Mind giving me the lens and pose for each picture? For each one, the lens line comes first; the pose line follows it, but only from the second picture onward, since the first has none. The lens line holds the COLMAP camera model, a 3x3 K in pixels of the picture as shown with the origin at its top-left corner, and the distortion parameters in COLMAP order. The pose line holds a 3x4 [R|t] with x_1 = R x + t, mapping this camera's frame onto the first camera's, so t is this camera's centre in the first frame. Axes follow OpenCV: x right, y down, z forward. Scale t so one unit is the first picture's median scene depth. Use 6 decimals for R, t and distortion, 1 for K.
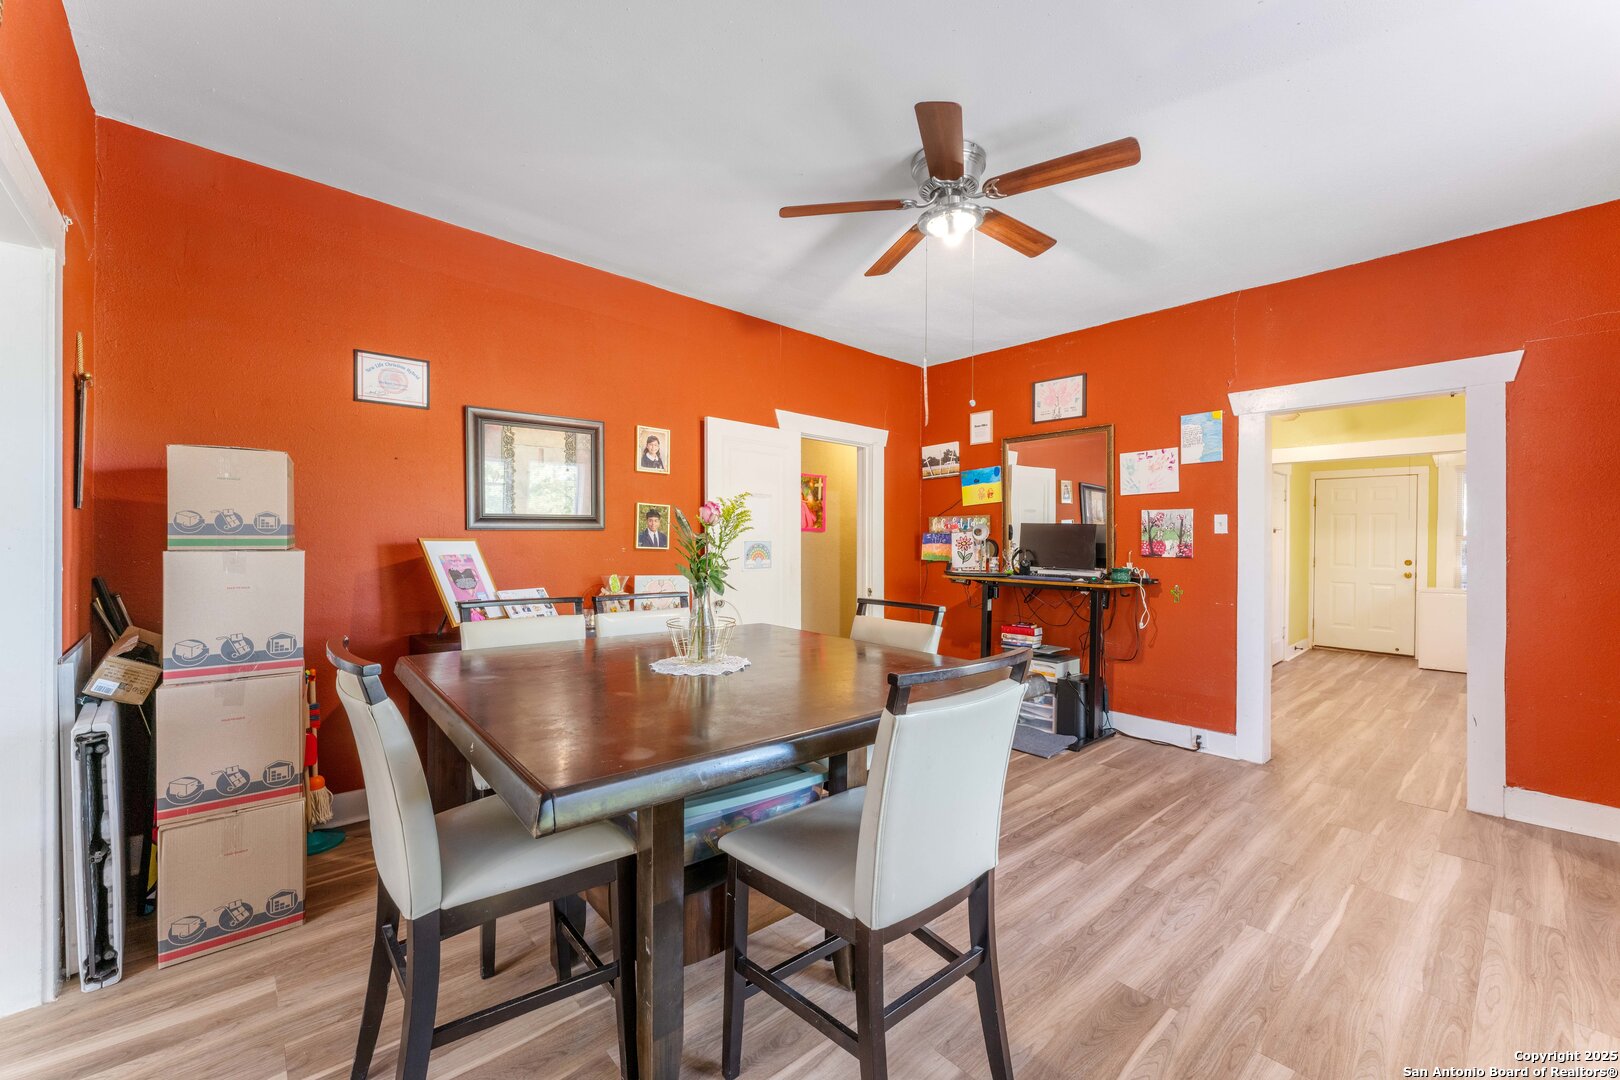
lens RADIAL K [[656.9, 0, 805.8], [0, 656.9, 540.3], [0, 0, 1]] dist [-0.005967, 0.000842]
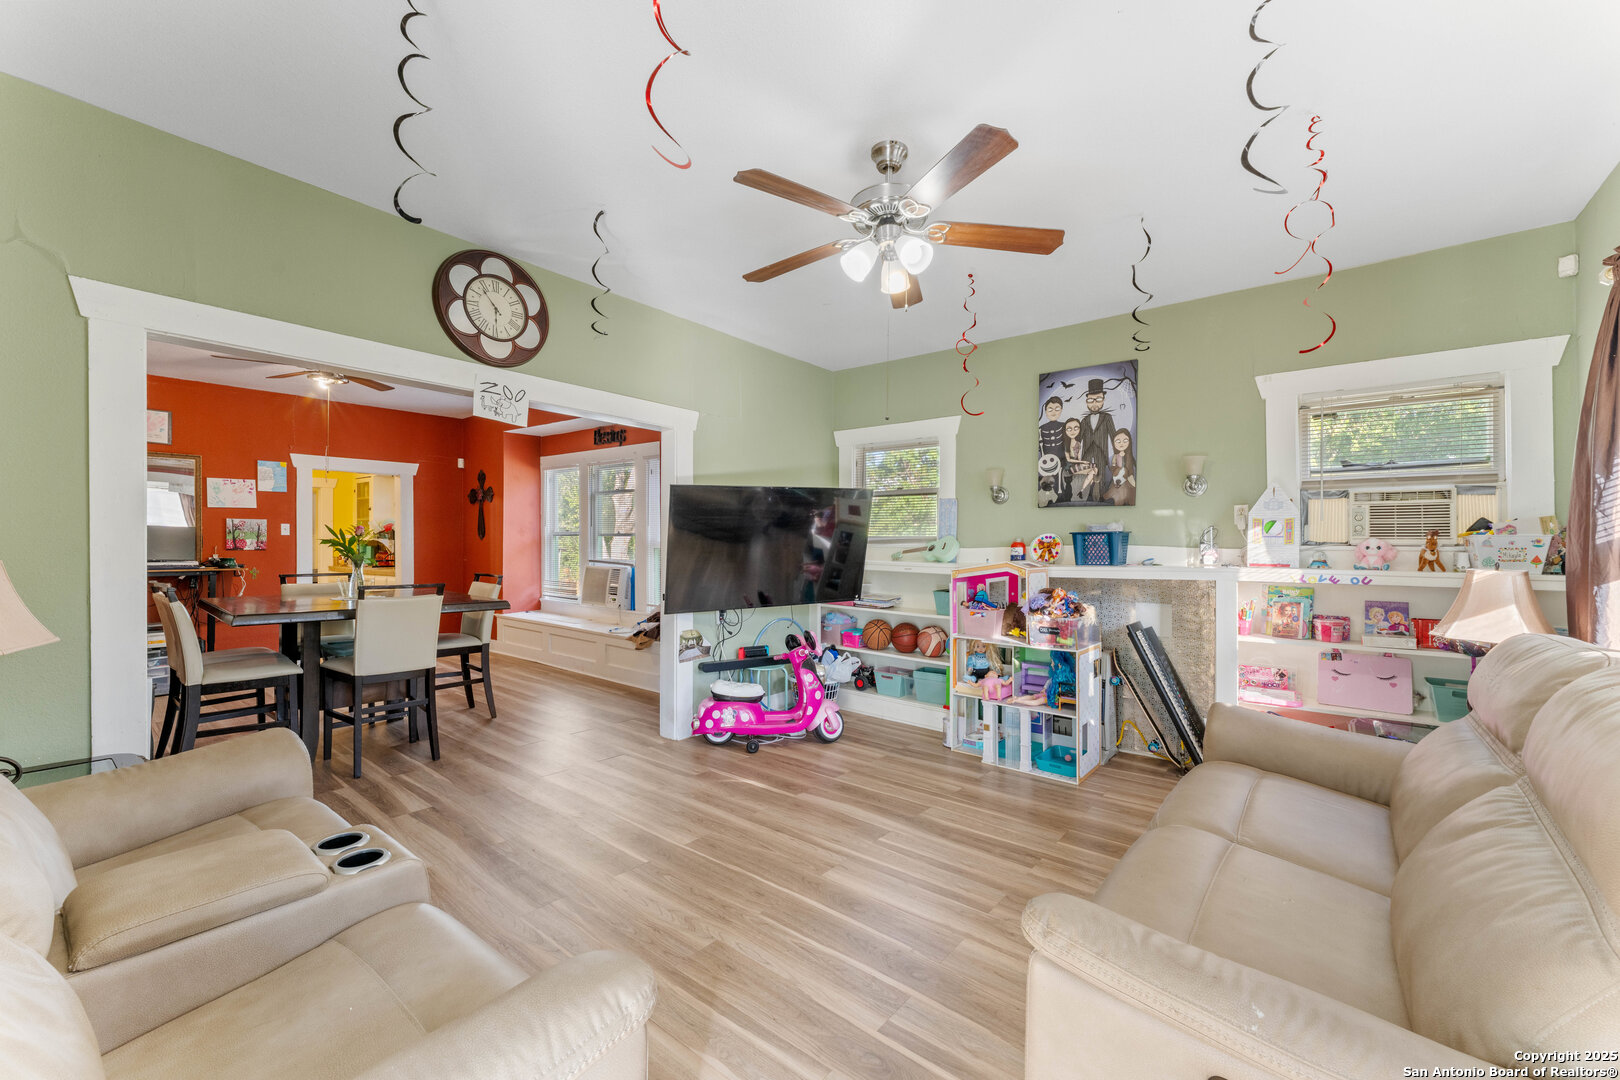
lens RADIAL K [[656.9, 0, 806.4], [0, 656.9, 545.1], [0, 0, 1]] dist [-0.005967, 0.000842]
pose [[-0.140833, -0.014604, 0.989926, -1.218821], [-0.006381, 0.999884, 0.013843, -0.015921], [-0.990013, -0.004367, -0.140910, -0.094349]]
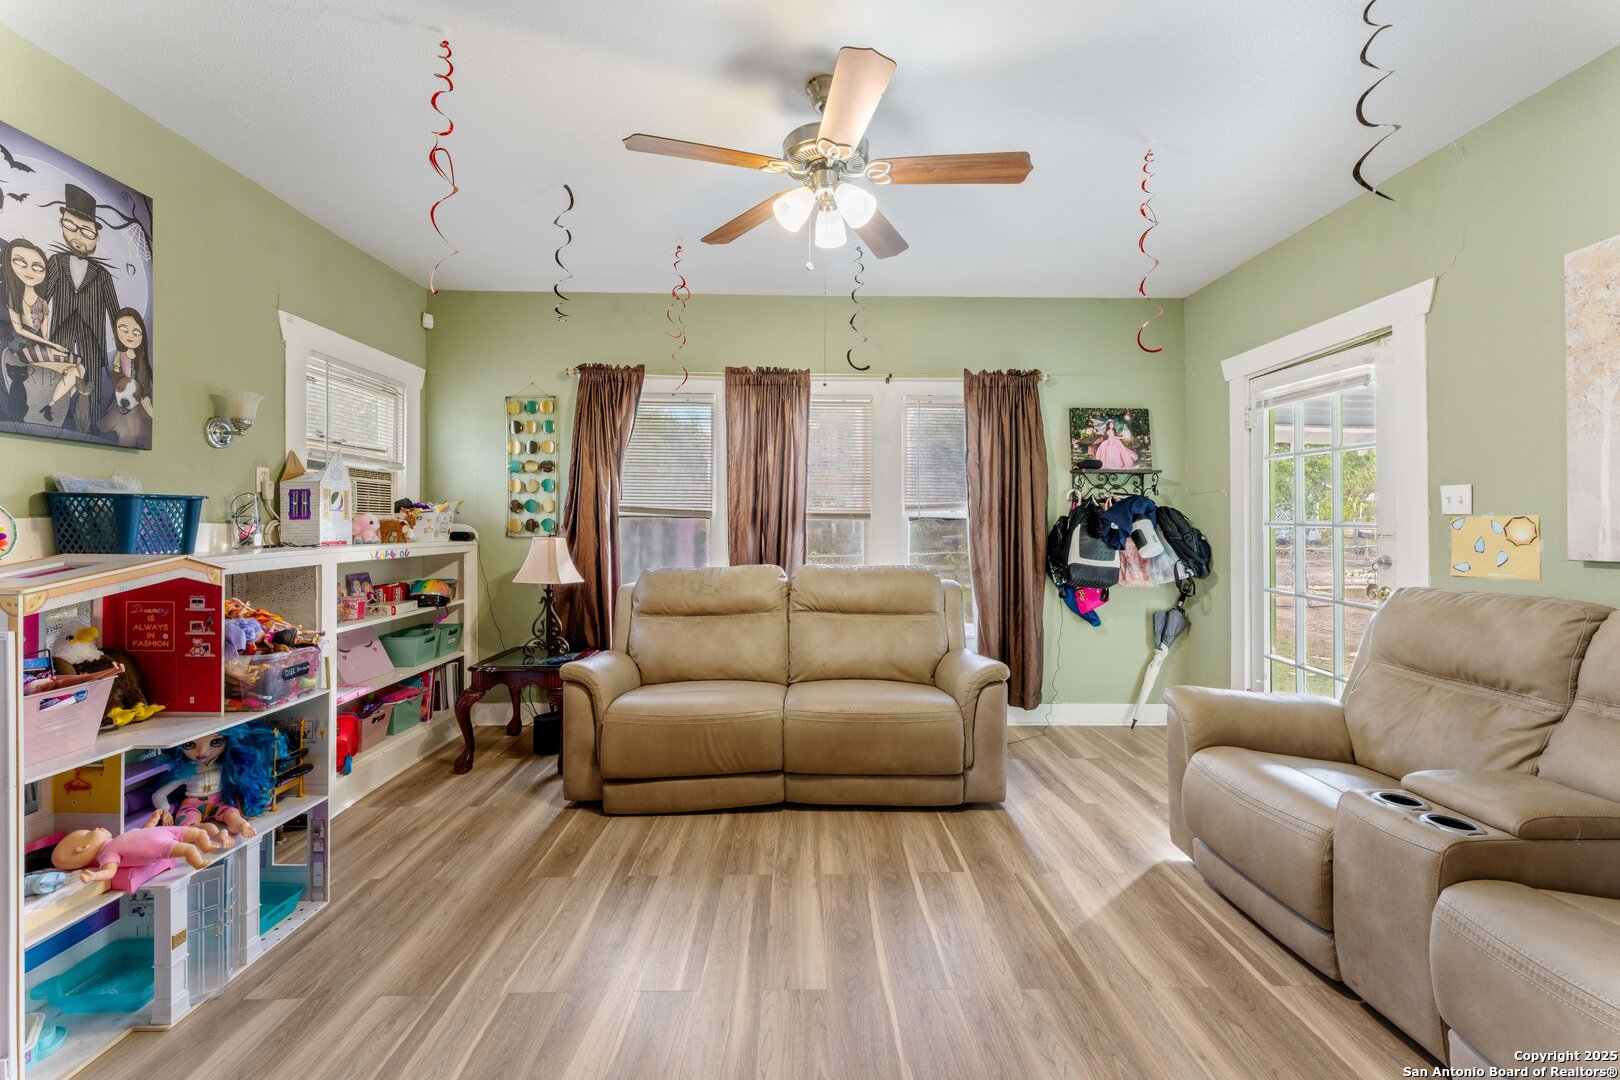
lens RADIAL K [[656.9, 0, 812.9], [0, 656.9, 524.2], [0, 0, 1]] dist [-0.005967, 0.000842]
pose [[-0.652460, -0.016020, -0.757654, -0.254718], [-0.013552, 0.999863, -0.009470, -0.003437], [0.757702, 0.004089, -0.652588, 0.084641]]
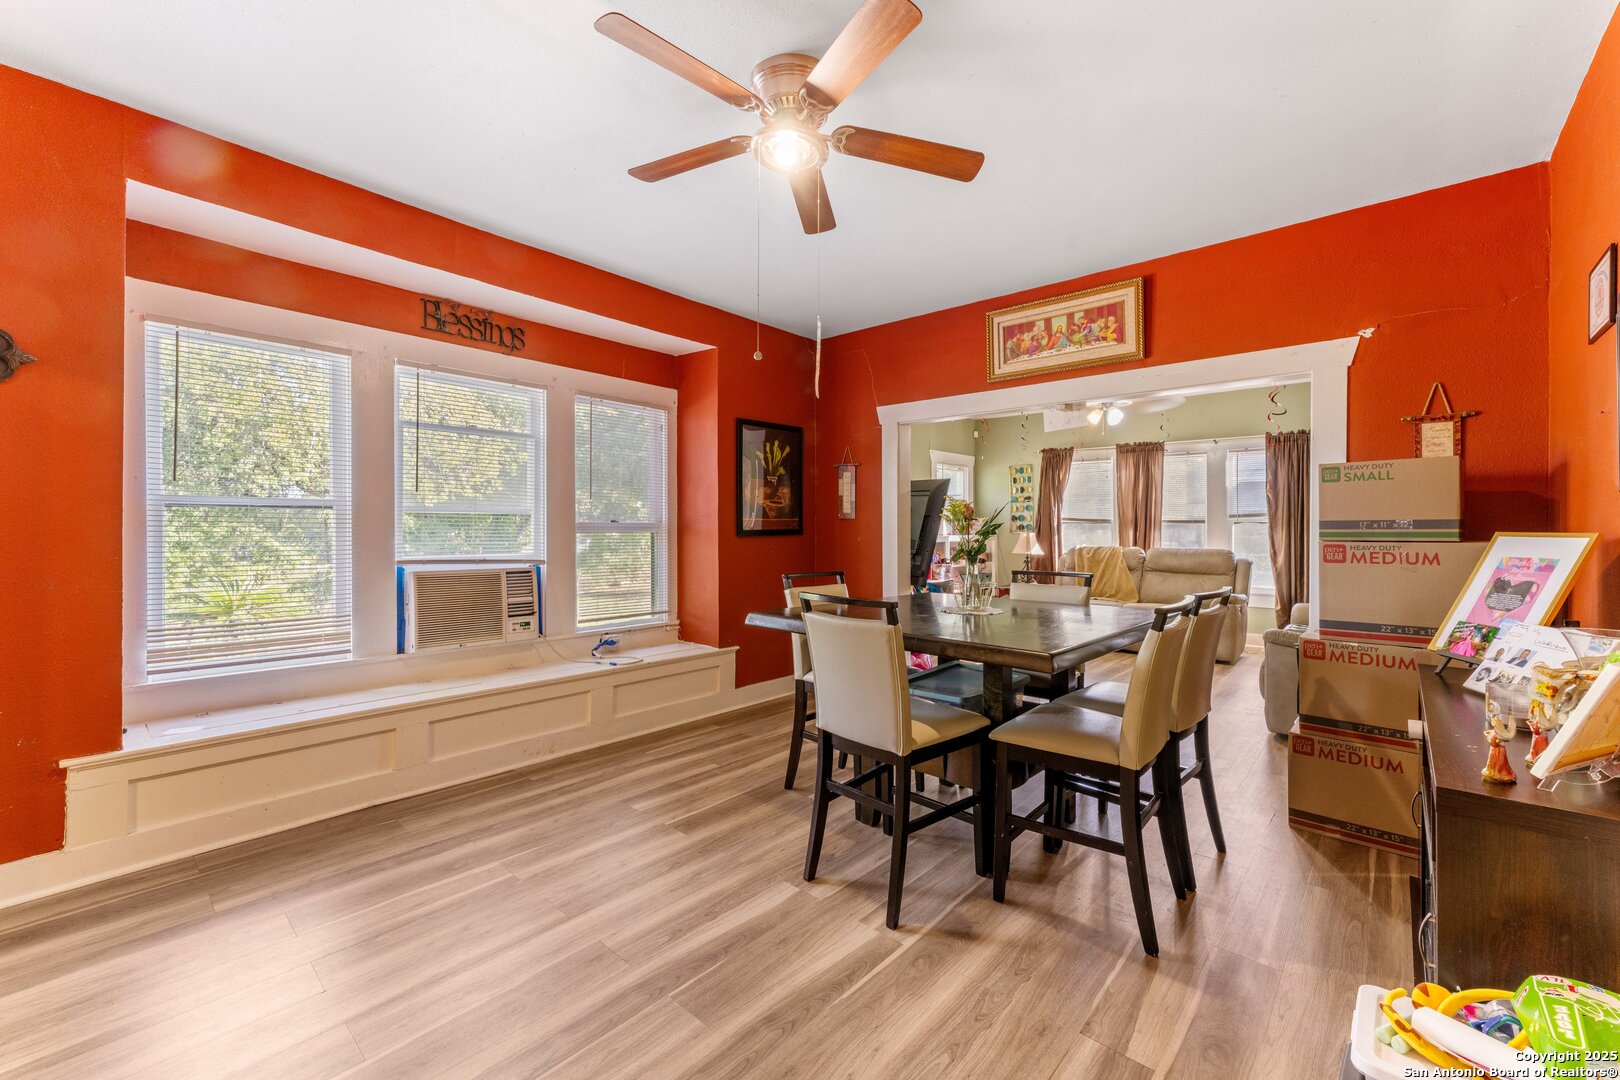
lens RADIAL K [[656.9, 0, 820.5], [0, 656.9, 526.0], [0, 0, 1]] dist [-0.005967, 0.000842]
pose [[-0.993044, -0.012511, -0.117075, 0.176695], [-0.012558, 0.999921, -0.000340, -0.000292], [0.117070, 0.001133, -0.993123, 1.186521]]
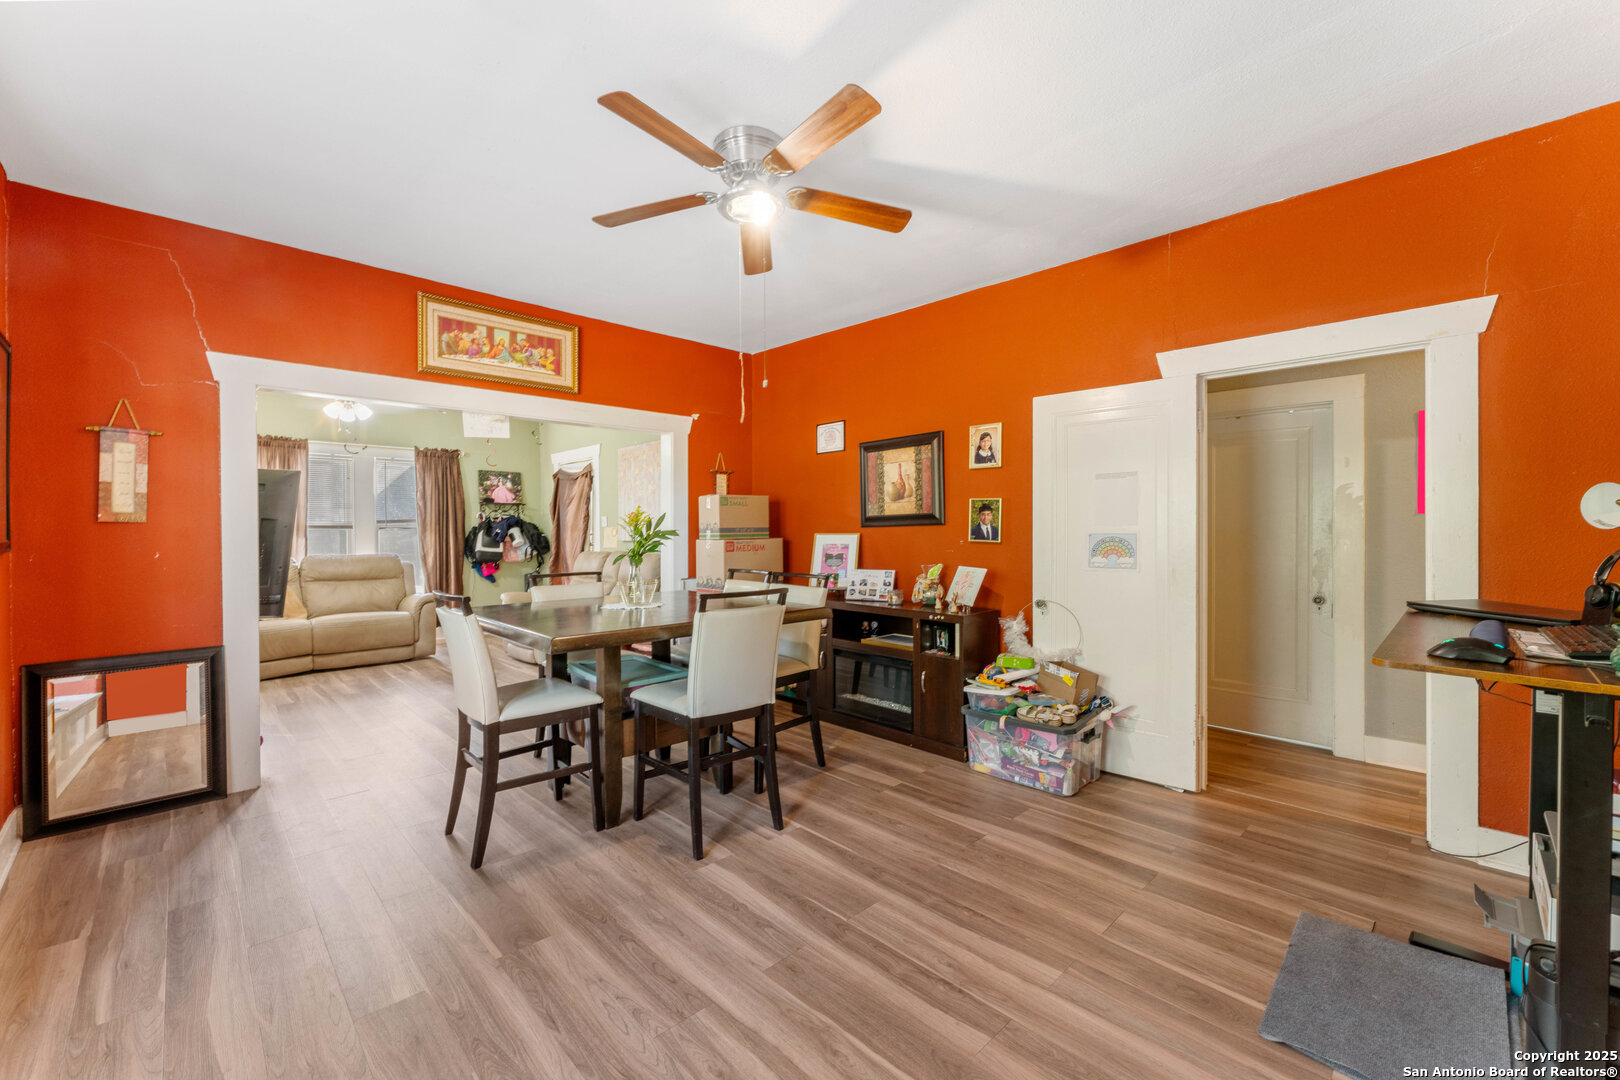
lens RADIAL K [[656.9, 0, 818.1], [0, 656.9, 534.9], [0, 0, 1]] dist [-0.005967, 0.000842]
pose [[0.045203, -0.003636, -0.998971, 0.770463], [0.003166, 0.999989, -0.003496, 0.004857], [0.998973, -0.003005, 0.045214, 0.677653]]
